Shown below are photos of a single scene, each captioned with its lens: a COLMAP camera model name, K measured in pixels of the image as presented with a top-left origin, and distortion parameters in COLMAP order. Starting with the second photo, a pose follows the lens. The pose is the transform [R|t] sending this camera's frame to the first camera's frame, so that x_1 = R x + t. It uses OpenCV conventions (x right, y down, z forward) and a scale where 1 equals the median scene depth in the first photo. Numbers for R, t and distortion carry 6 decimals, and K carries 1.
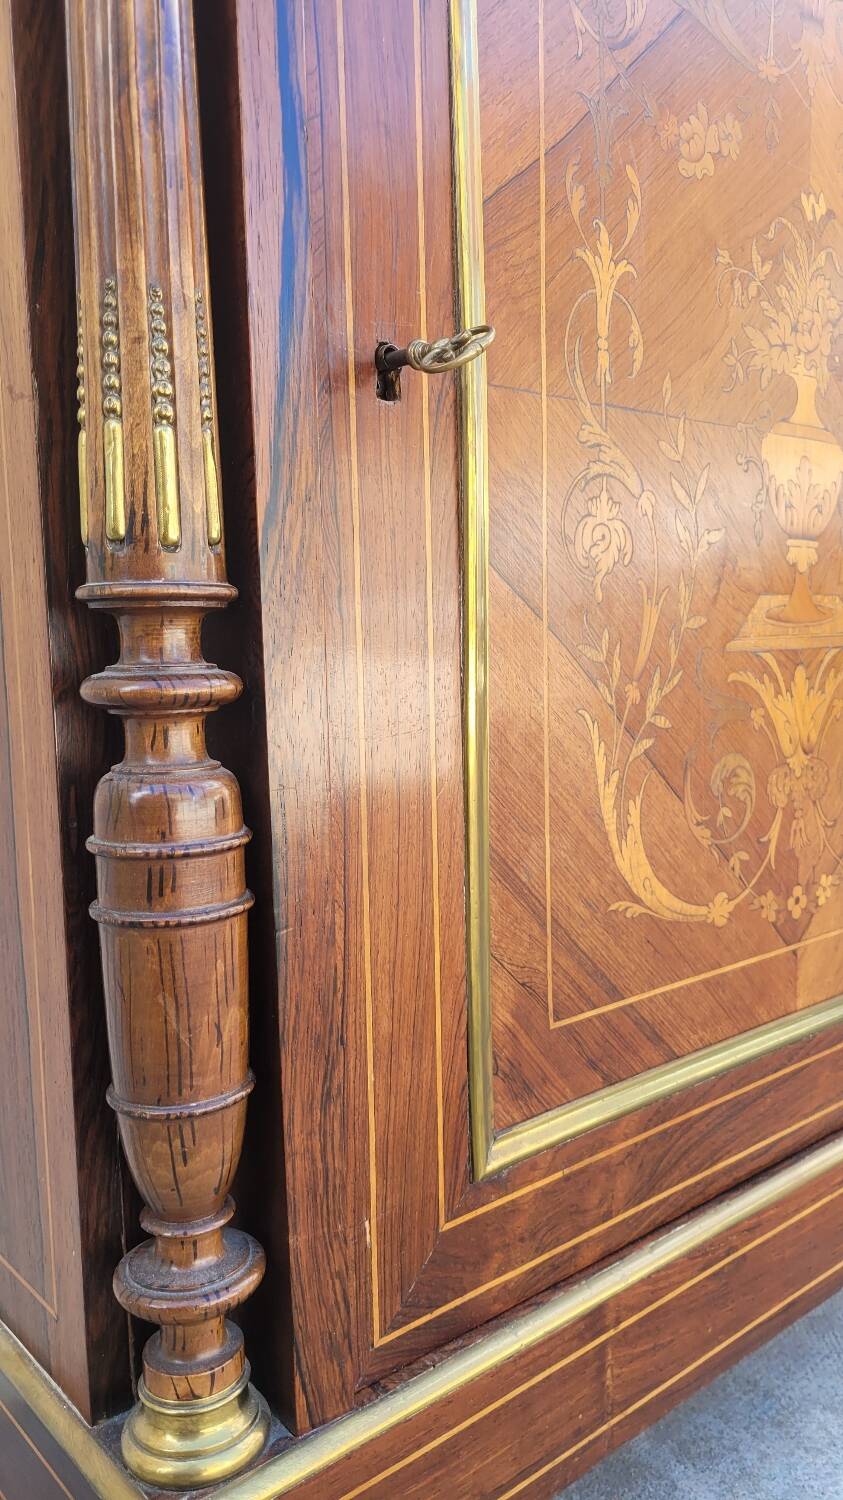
lens RADIAL K [[1123.2, 0, 428.2], [0, 1123.2, 773.3], [0, 0, 1]] dist [0.035236, -0.014885]
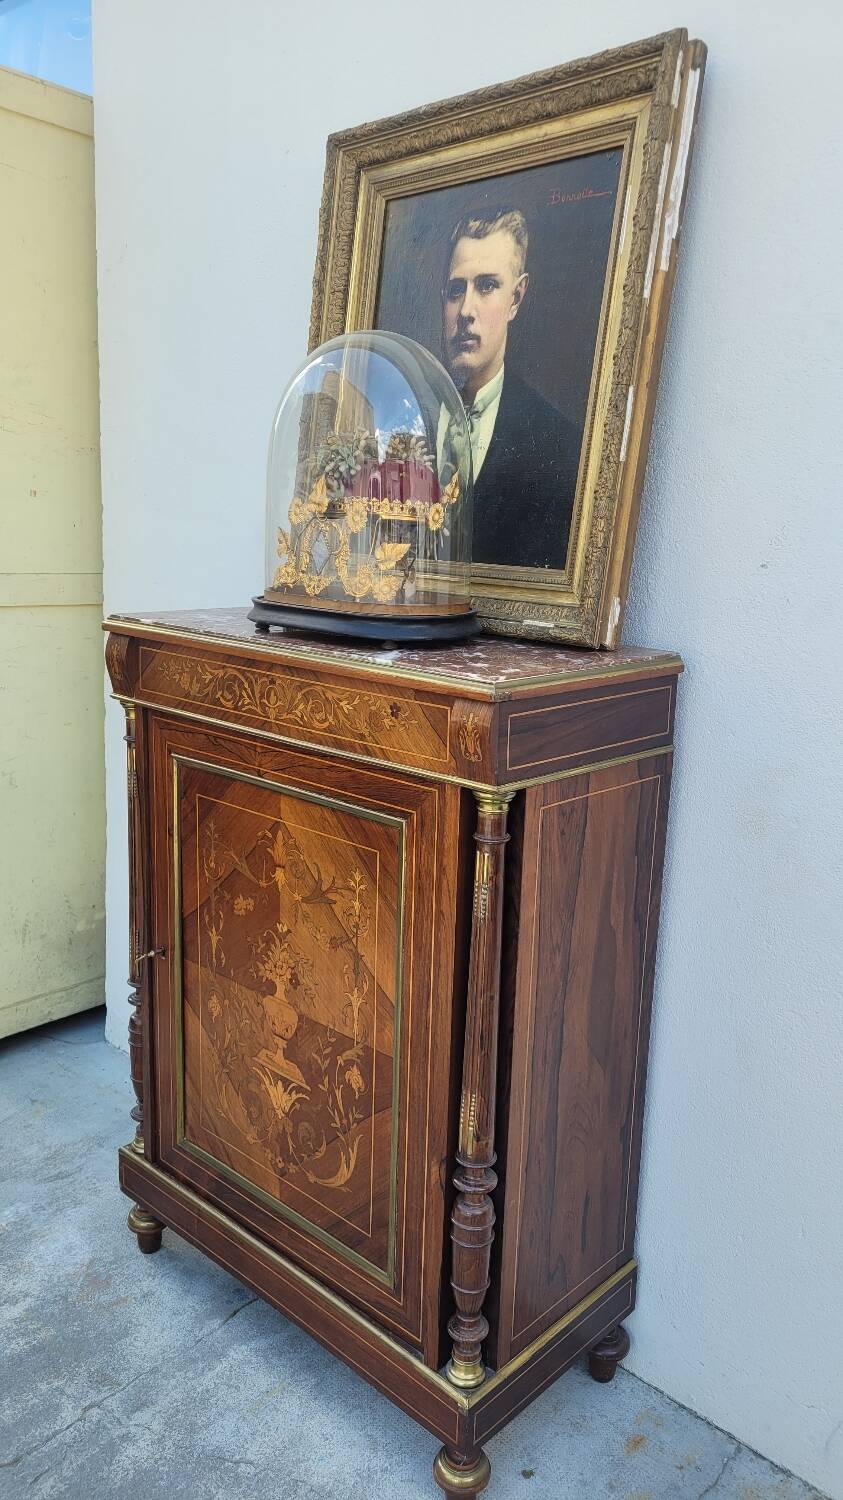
lens RADIAL K [[1123.2, 0, 442.8], [0, 1123.2, 748.5], [0, 0, 1]] dist [0.035236, -0.014885]
pose [[0.127293, 0.232502, -0.964230, 3.329958], [-0.144436, 0.966121, 0.213890, -1.781672], [0.981292, 0.112043, 0.156562, 1.042723]]
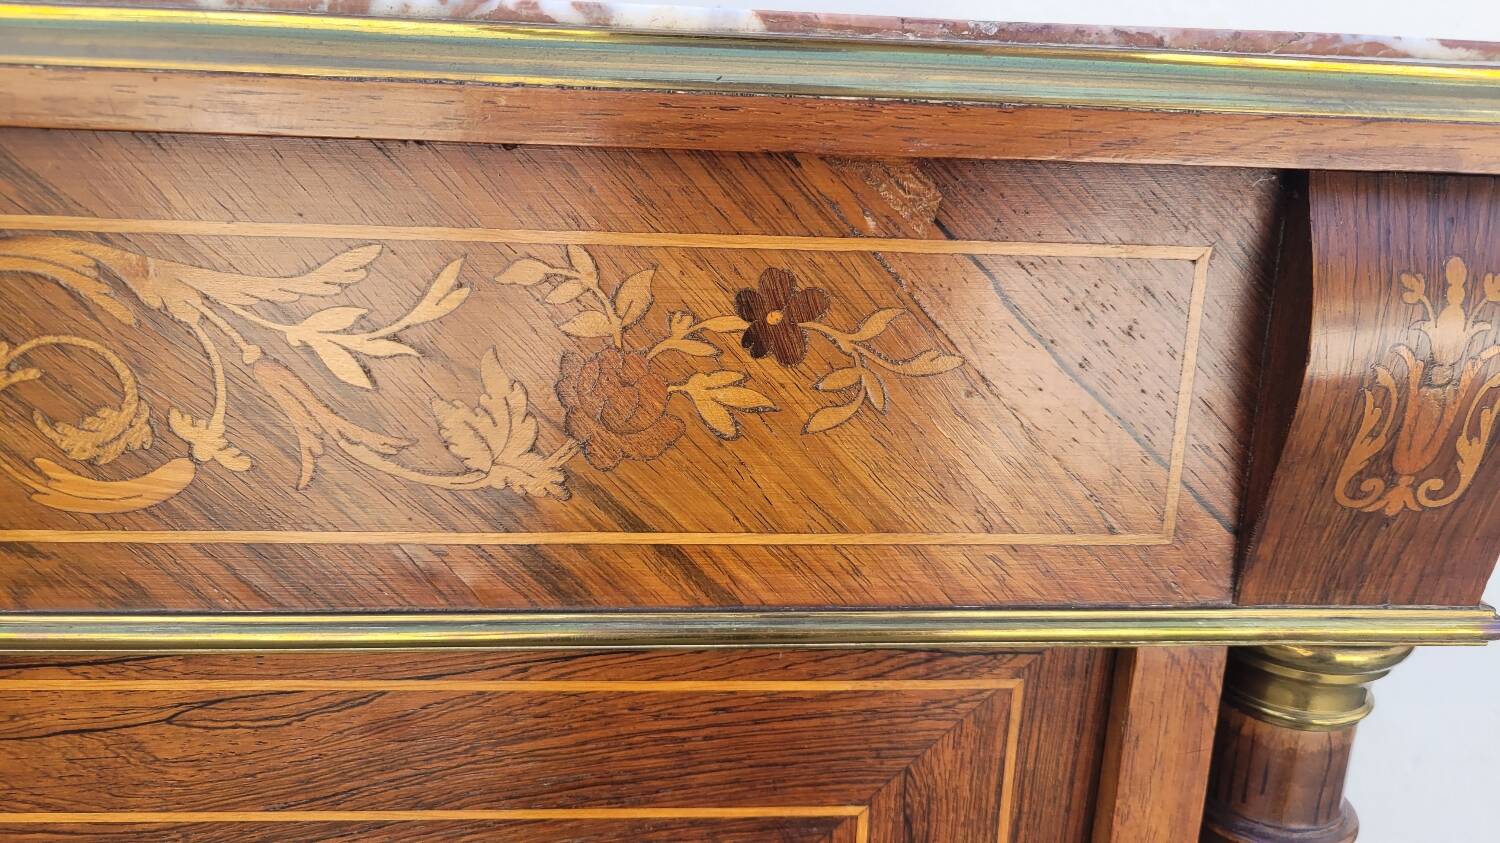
lens RADIAL K [[1123.2, 0, 761.0], [0, 1123.2, 415.1], [0, 0, 1]] dist [0.035236, -0.014885]
pose [[0.805857, 0.203030, -0.556213, 0.993605], [-0.118013, 0.975601, 0.185135, -1.330175], [0.580230, -0.083552, 0.810155, 0.964821]]
